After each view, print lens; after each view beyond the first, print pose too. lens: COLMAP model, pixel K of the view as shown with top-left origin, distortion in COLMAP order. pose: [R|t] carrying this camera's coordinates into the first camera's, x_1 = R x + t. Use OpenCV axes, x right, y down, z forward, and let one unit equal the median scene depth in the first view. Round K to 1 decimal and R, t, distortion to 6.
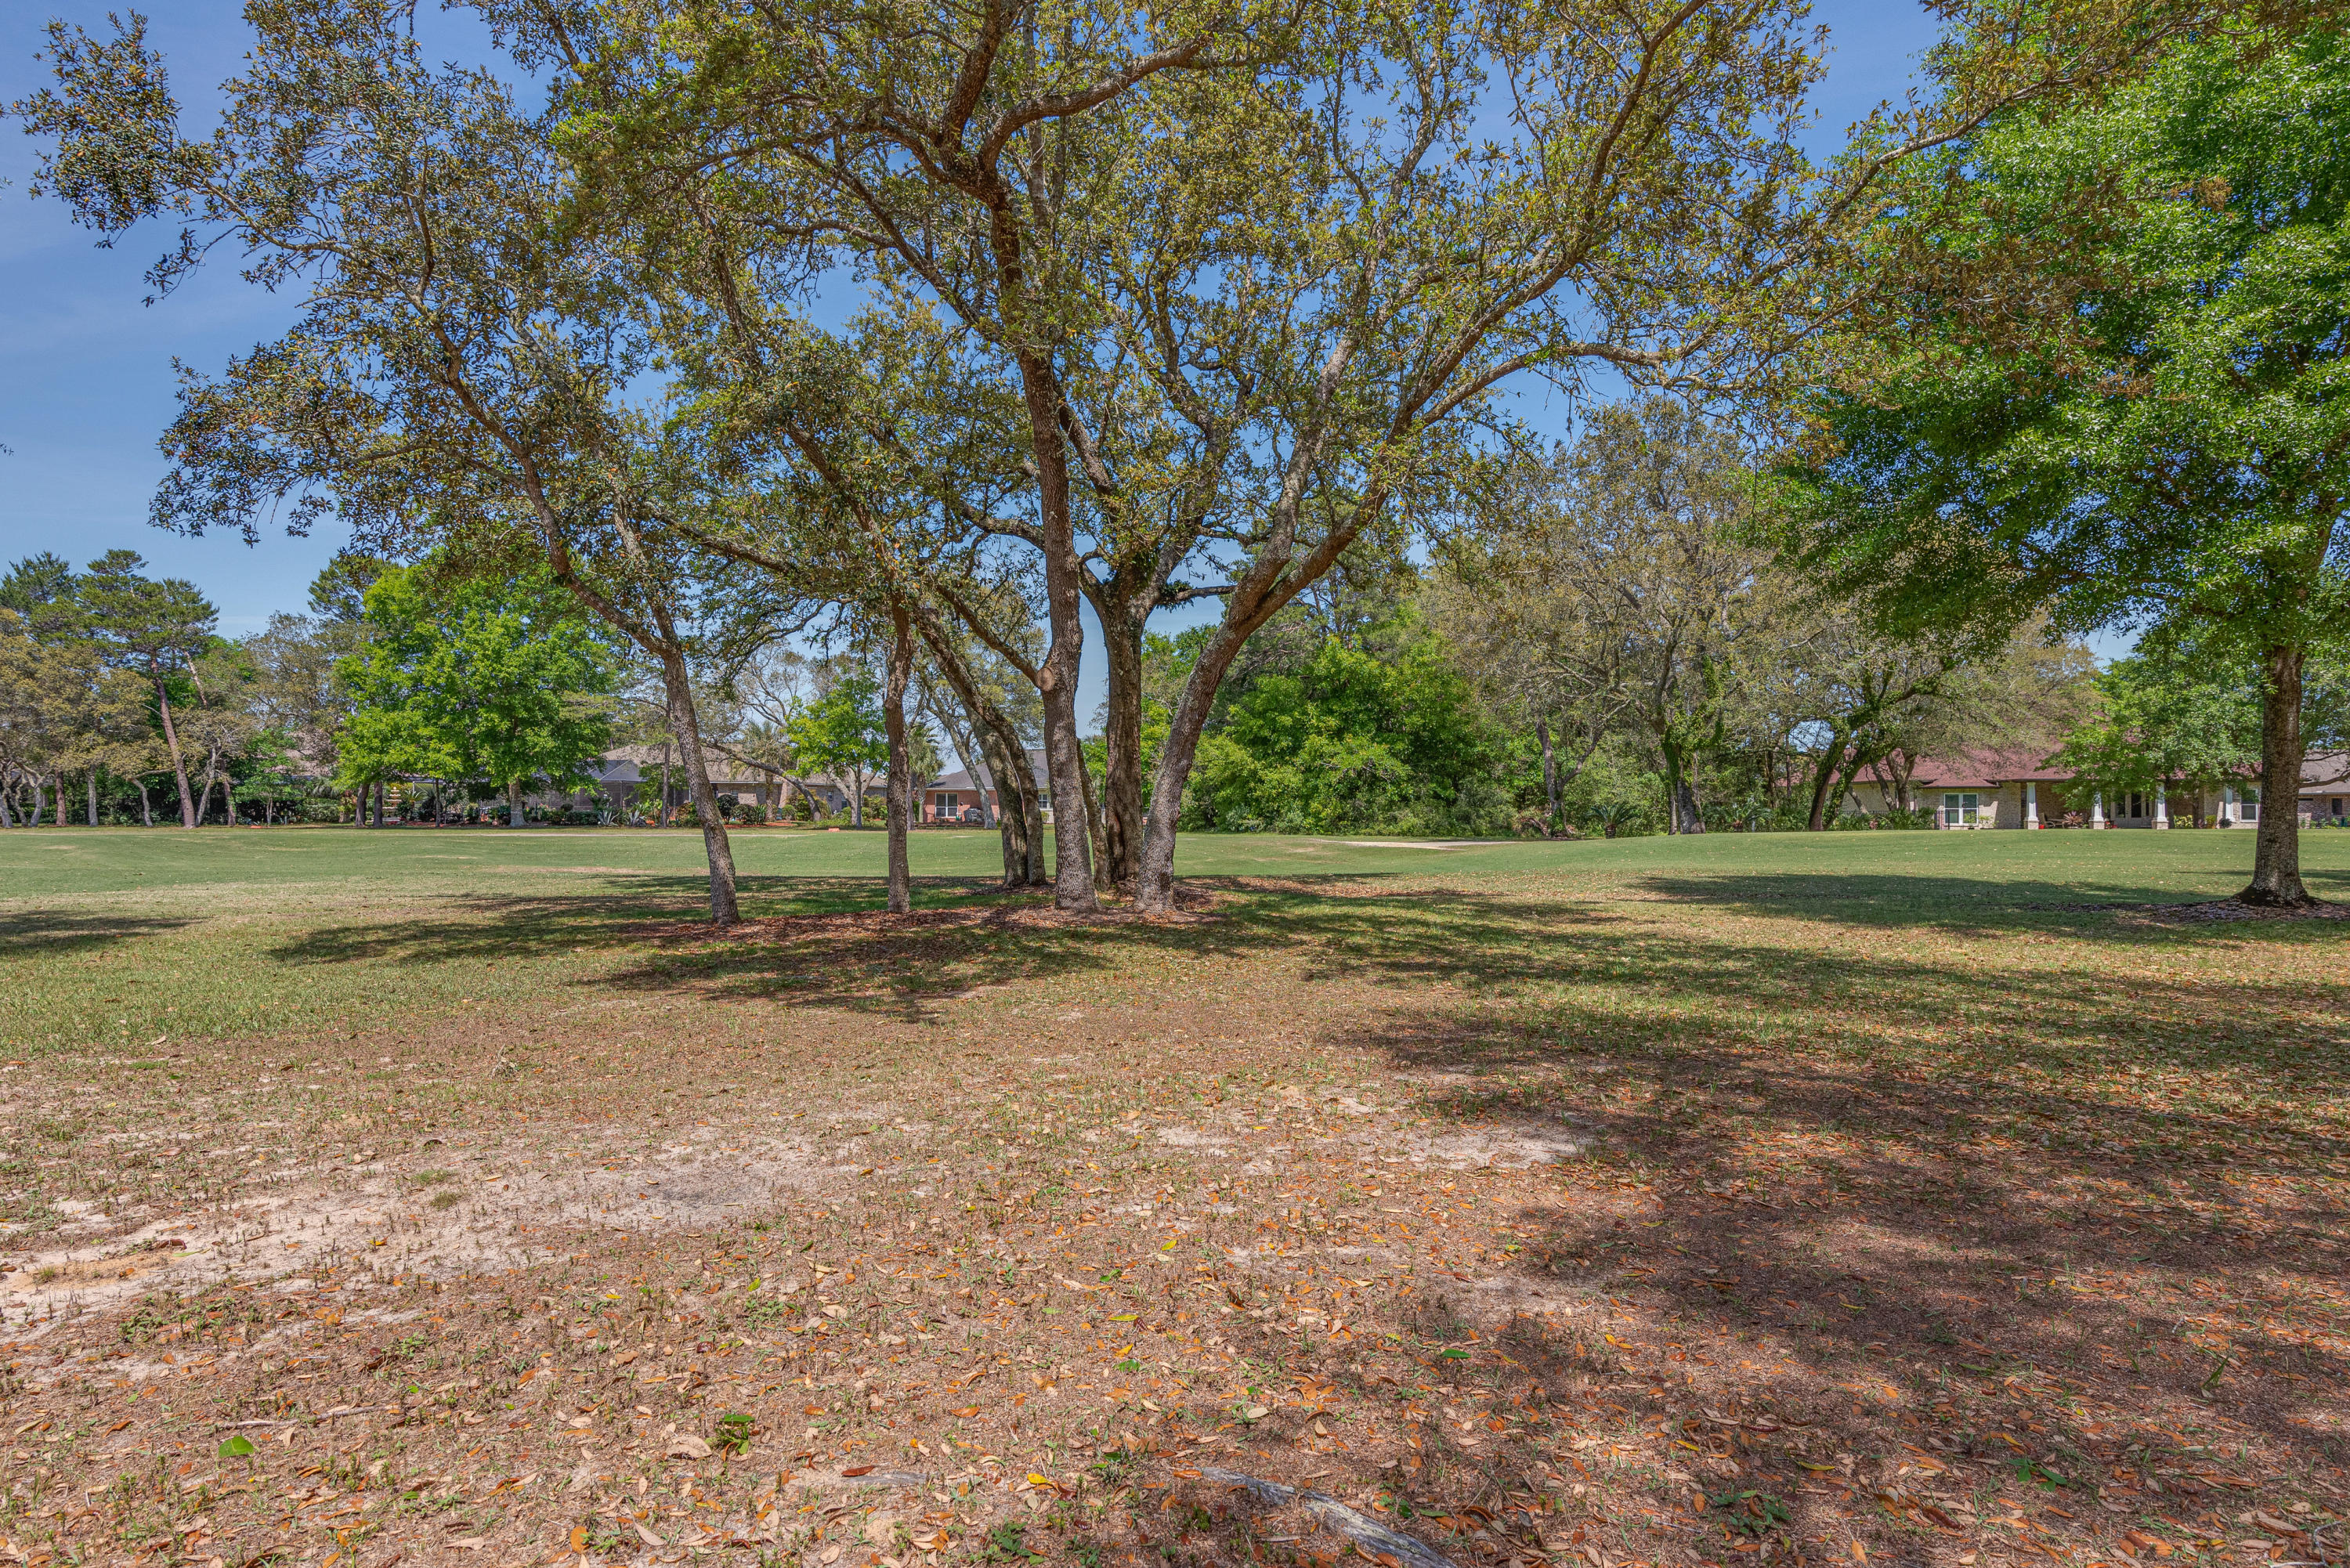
lens RADIAL K [[1299.3, 0, 1170.6], [0, 1299.3, 787.8], [0, 0, 1]] dist [0.000065, 0.000820]
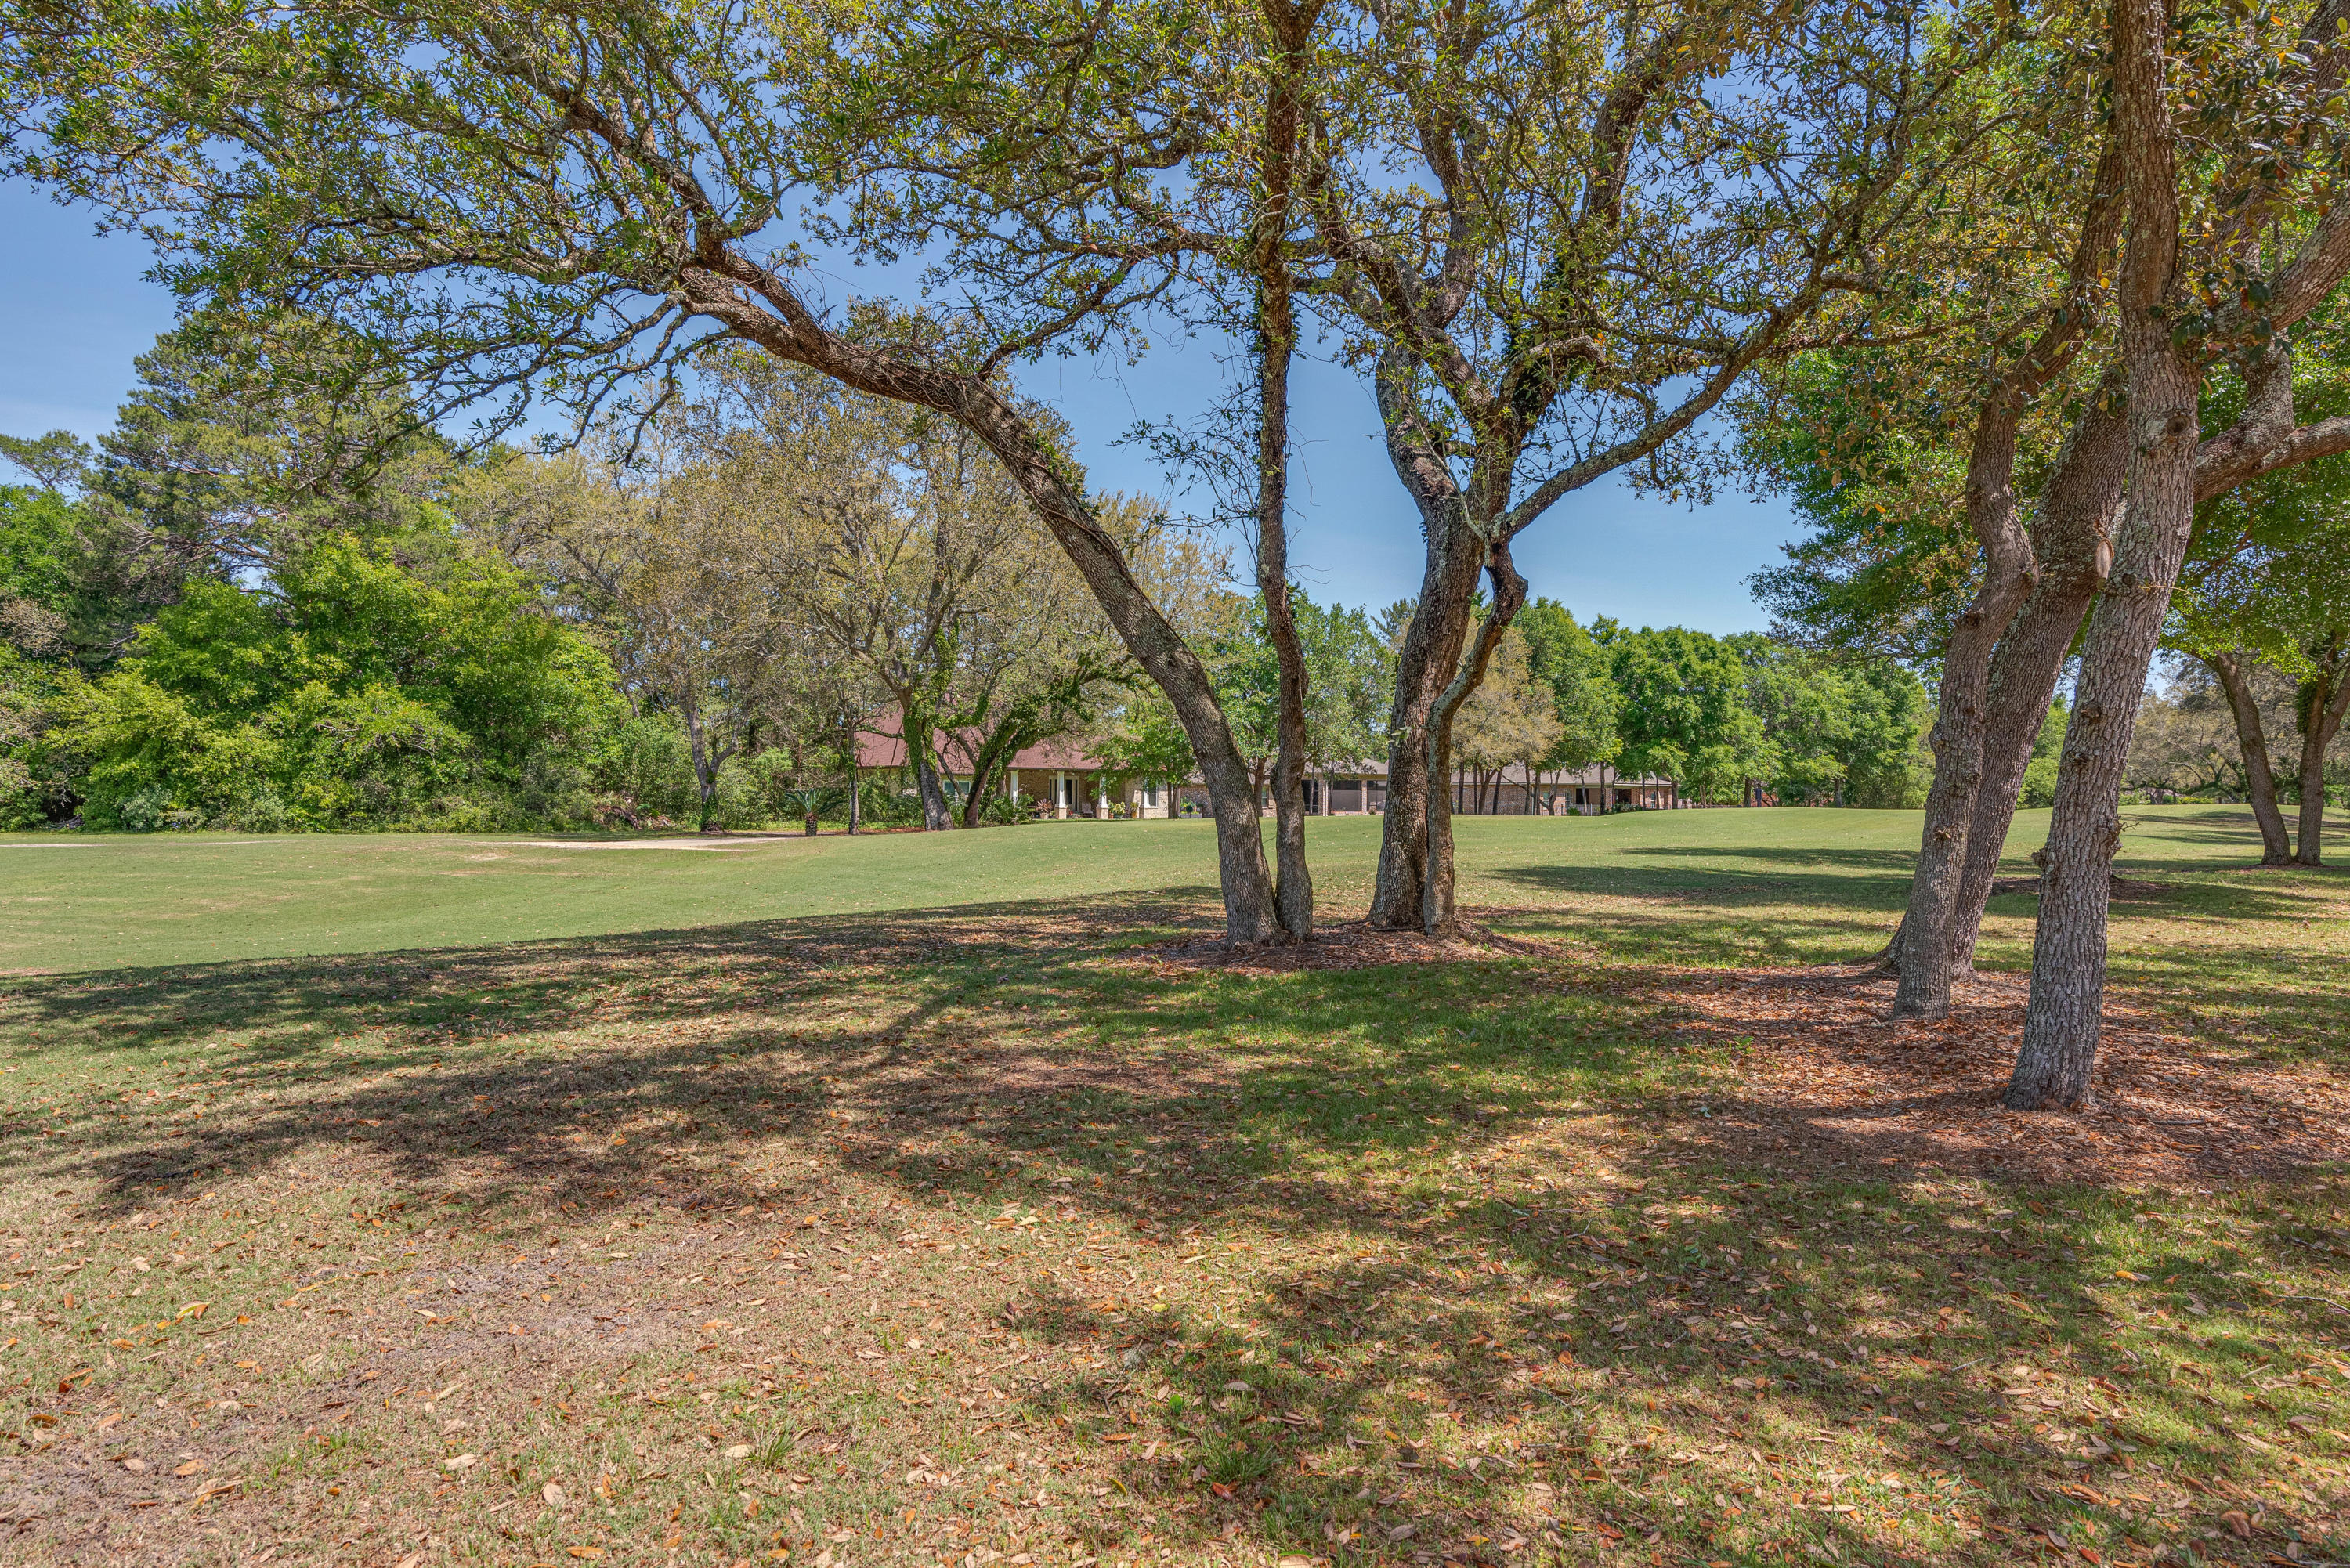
lens RADIAL K [[1489.3, 0, 1184.5], [0, 1489.3, 779.7], [0, 0, 1]] dist [0.005089, -0.002394]
pose [[0.610520, 0.012050, 0.791909, -0.215930], [-0.015767, 0.999871, -0.003058, 0.004533], [-0.791844, -0.010619, 0.610631, 0.182839]]
